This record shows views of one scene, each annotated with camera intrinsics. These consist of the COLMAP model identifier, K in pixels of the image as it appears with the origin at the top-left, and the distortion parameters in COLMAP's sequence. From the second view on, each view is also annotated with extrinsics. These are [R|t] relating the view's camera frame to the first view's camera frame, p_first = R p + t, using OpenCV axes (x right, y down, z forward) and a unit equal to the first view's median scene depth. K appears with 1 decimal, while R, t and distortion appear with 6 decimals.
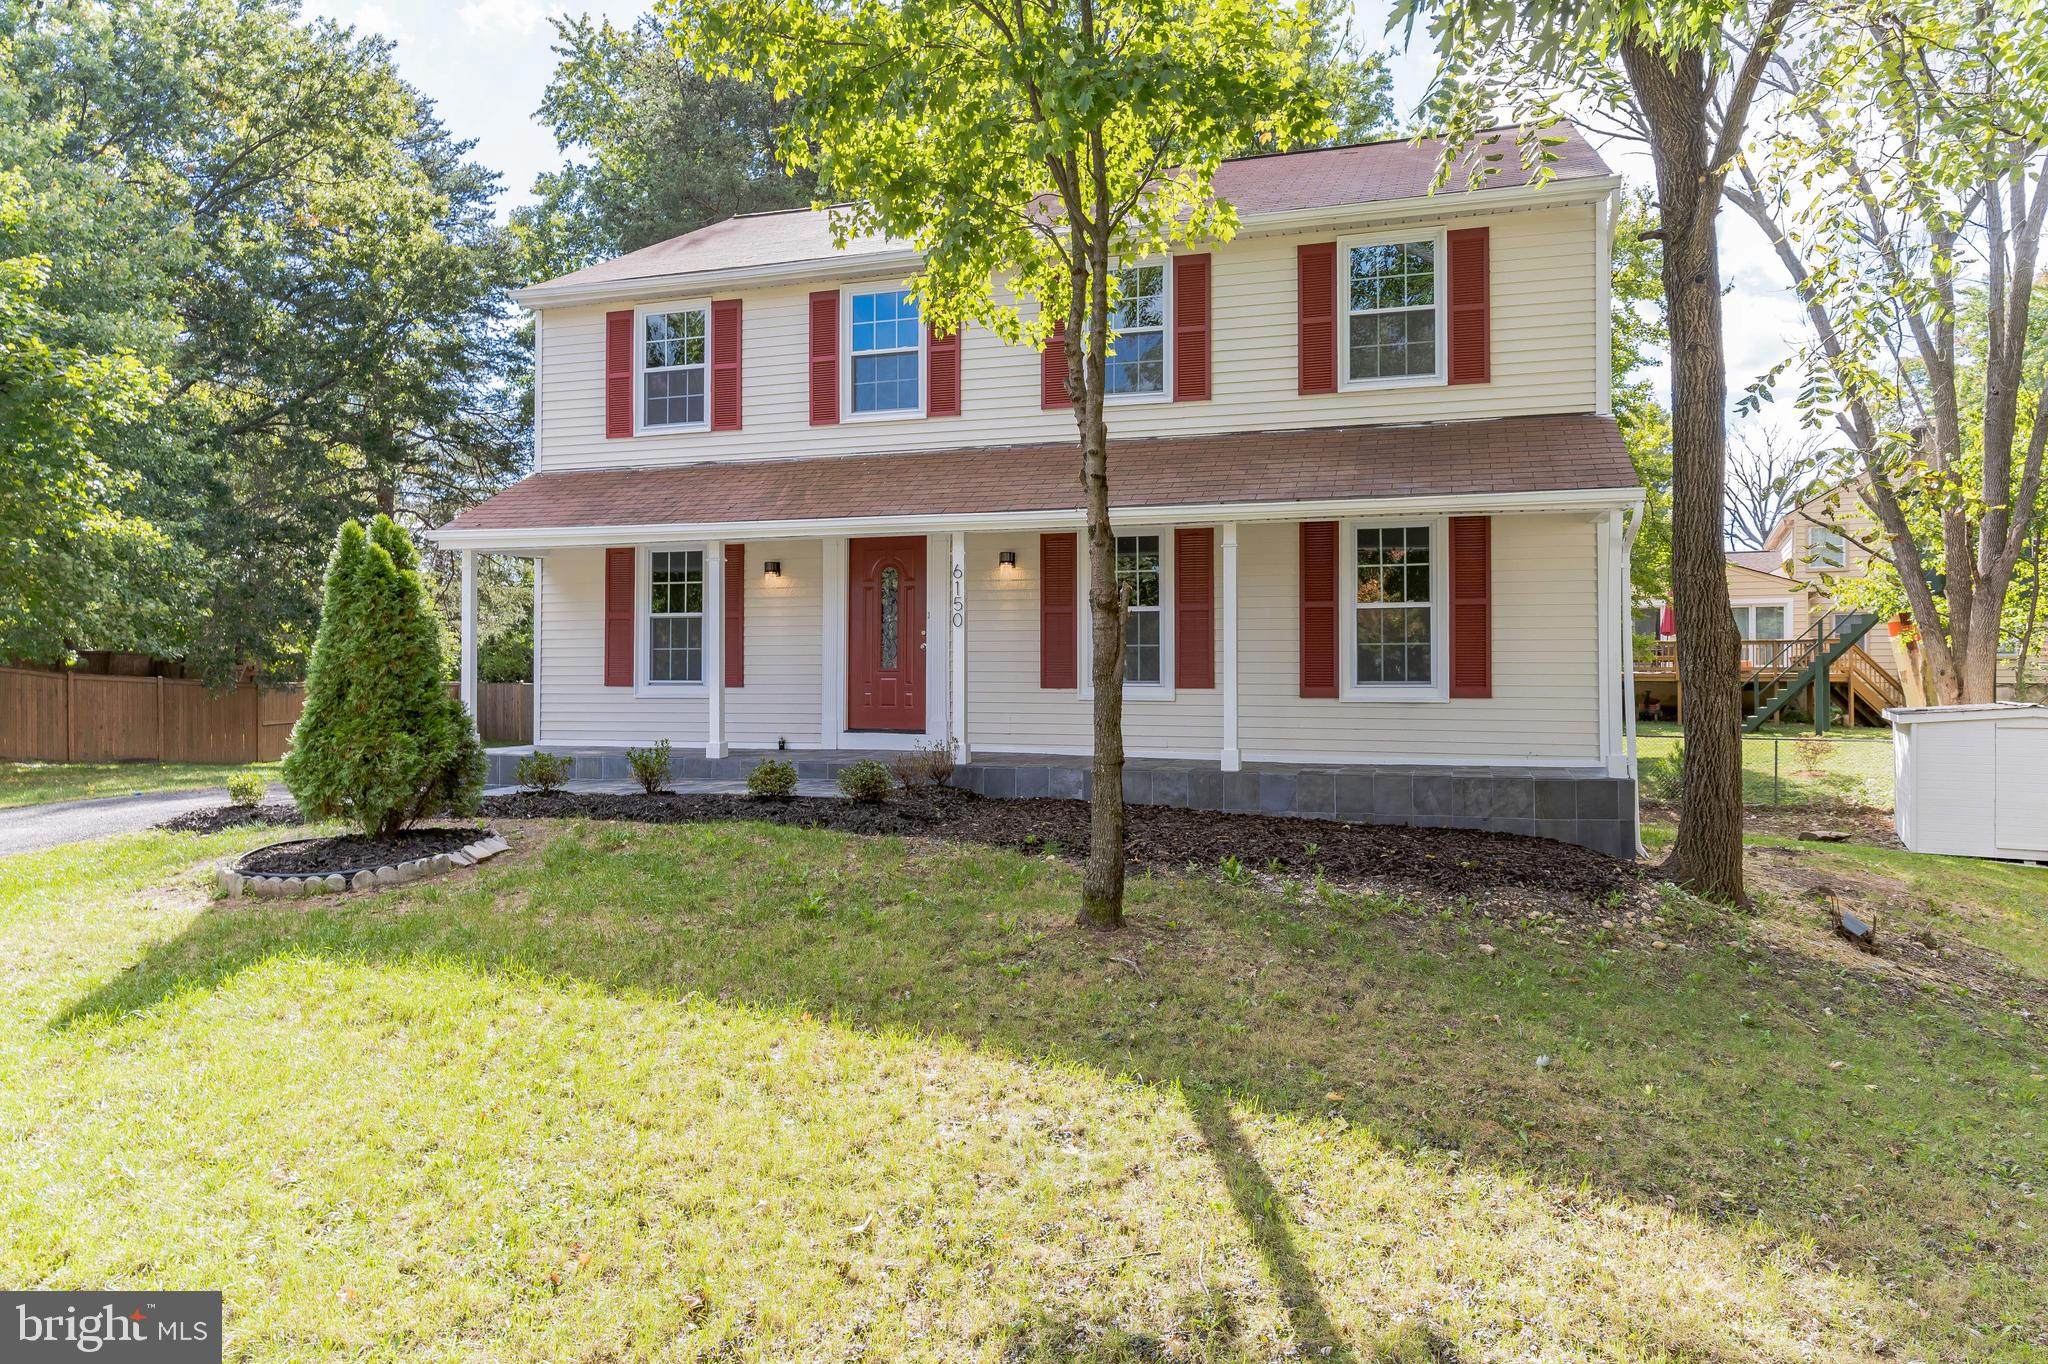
lens RADIAL K [[1312.3, 0, 1025.1], [0, 1312.3, 681.5], [0, 0, 1]] dist [-0.039505, -0.001139]
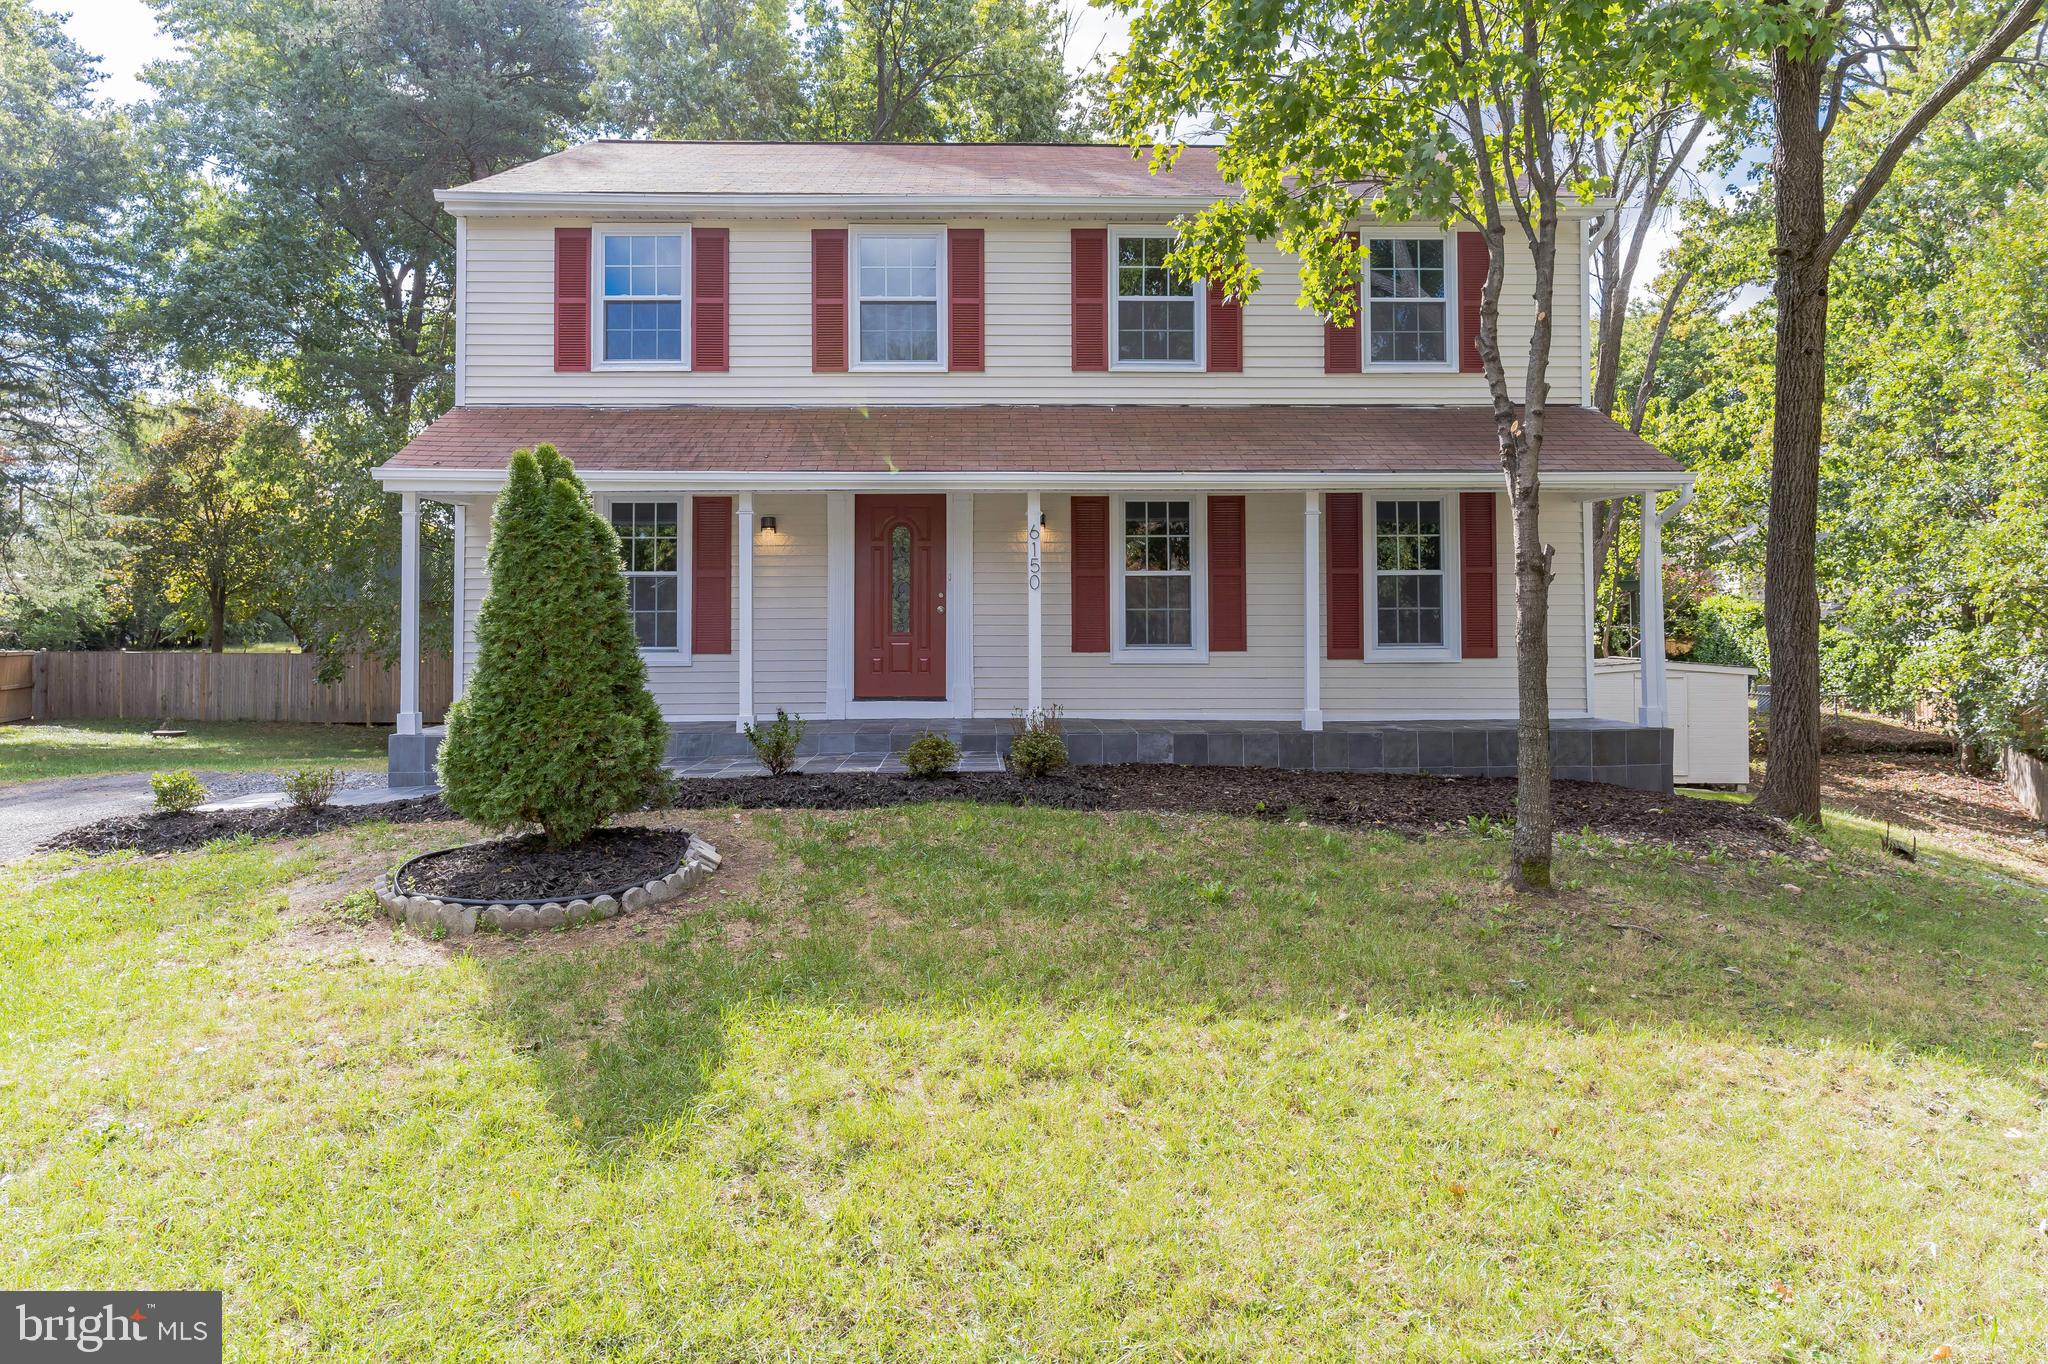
lens RADIAL K [[1270.7, 0, 1025.8], [0, 1270.7, 614.6], [0, 0, 1]] dist [-0.036725, -0.000796]
pose [[0.941809, 0.001780, 0.336145, -0.334841], [0.006383, 0.999711, -0.023179, -0.001440], [-0.336089, 0.023976, 0.941525, 0.111185]]
